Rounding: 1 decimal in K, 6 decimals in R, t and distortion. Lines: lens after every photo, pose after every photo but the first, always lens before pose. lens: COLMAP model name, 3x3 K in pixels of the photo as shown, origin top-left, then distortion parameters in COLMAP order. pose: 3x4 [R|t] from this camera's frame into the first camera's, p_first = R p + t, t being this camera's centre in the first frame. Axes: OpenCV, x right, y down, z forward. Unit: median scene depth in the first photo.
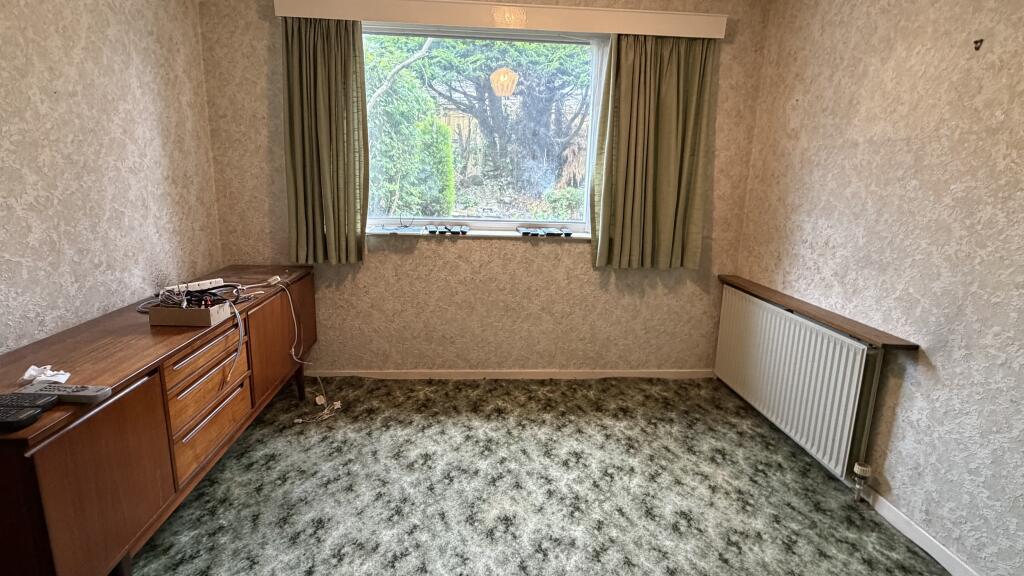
lens RADIAL K [[508.3, 0, 509.4], [0, 508.3, 285.5], [0, 0, 1]] dist [0.004043, -0.001273]
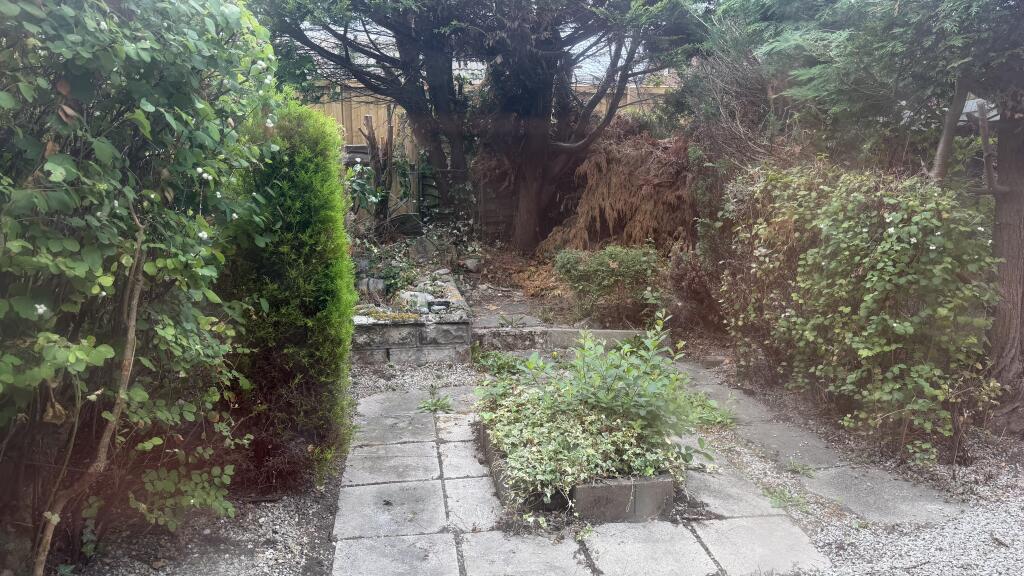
lens RADIAL K [[709.5, 0, 507.7], [0, 709.5, 295.9], [0, 0, 1]] dist [0.030730, -0.096035]
pose [[0.996034, -0.042295, 0.078281, -0.093889], [0.047454, 0.996739, -0.065261, -0.346020], [-0.075265, 0.068717, 0.994793, 1.163397]]
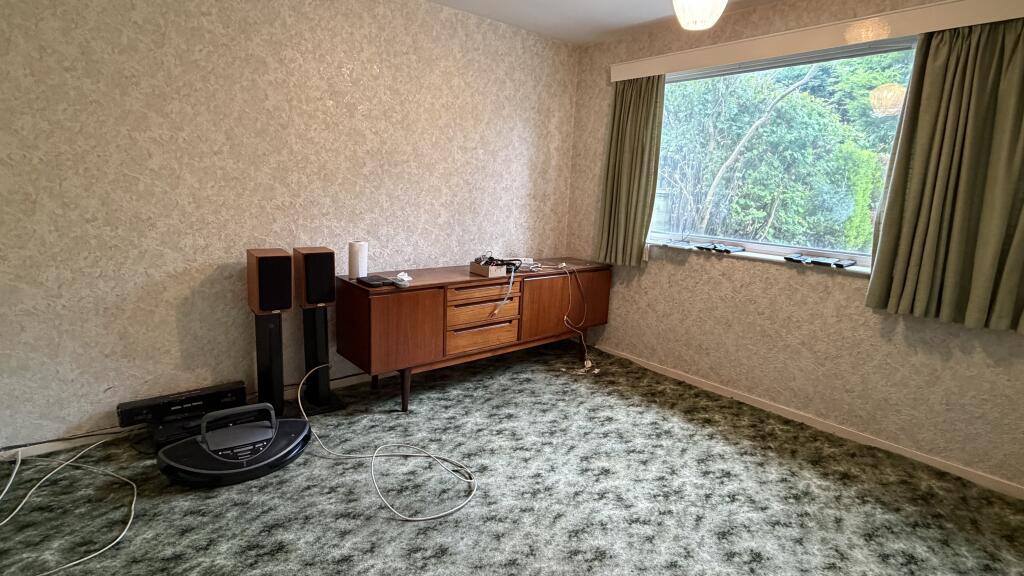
lens RADIAL K [[508.3, 0, 512.4], [0, 508.3, 286.6], [0, 0, 1]] dist [0.004043, -0.001273]
pose [[0.592407, 0.152890, -0.790998, 0.556043], [-0.202319, 0.978597, 0.037626, 0.020397], [0.779821, 0.137744, 0.610660, 0.015591]]
